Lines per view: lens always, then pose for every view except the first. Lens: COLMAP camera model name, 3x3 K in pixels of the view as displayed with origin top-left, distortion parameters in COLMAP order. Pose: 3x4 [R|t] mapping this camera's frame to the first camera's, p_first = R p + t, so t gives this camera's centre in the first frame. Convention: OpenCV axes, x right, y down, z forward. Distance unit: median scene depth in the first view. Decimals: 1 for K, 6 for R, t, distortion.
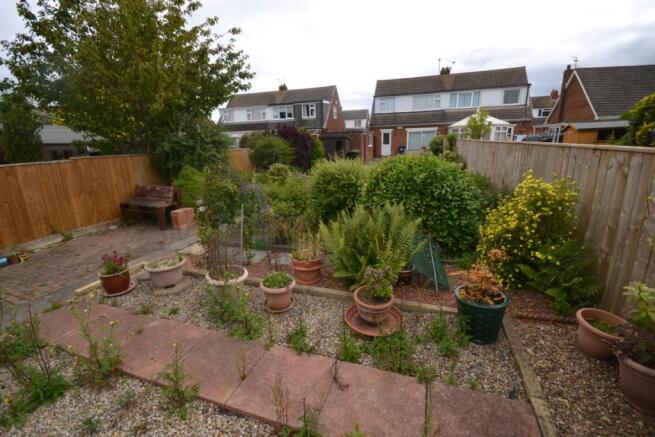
lens RADIAL K [[291.4, 0, 323.2], [0, 291.4, 217.1], [0, 0, 1]] dist [0.003148, -0.007824]
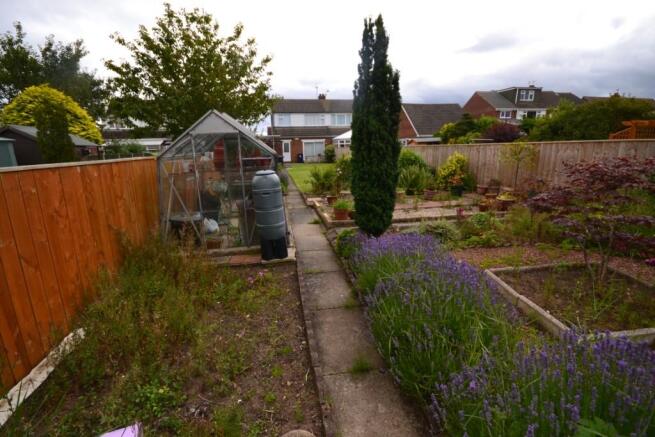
lens RADIAL K [[291.4, 0, 323.2], [0, 291.4, 217.1], [0, 0, 1]] dist [0.003148, -0.007824]
pose [[0.881521, -0.099905, 0.461454, -0.249879], [0.117294, 0.993056, -0.009071, 0.048780], [-0.457343, 0.062122, 0.887118, -0.133766]]
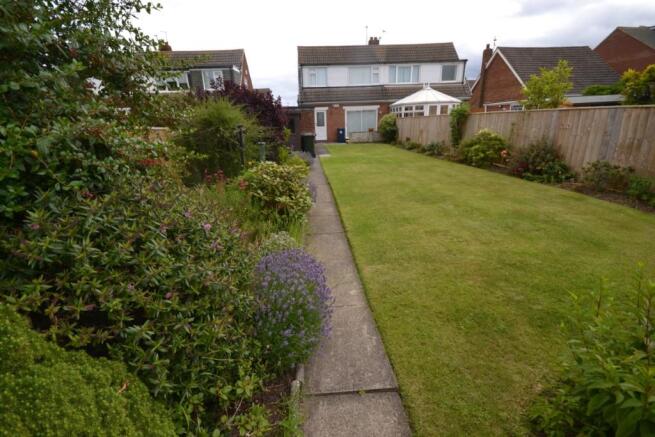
lens RADIAL K [[291.4, 0, 323.2], [0, 291.4, 217.1], [0, 0, 1]] dist [0.003148, -0.007824]
pose [[0.928342, -0.116236, 0.353088, -0.100525], [0.100506, 0.992963, 0.062631, -0.051429], [-0.357883, -0.022656, 0.933491, 0.245687]]
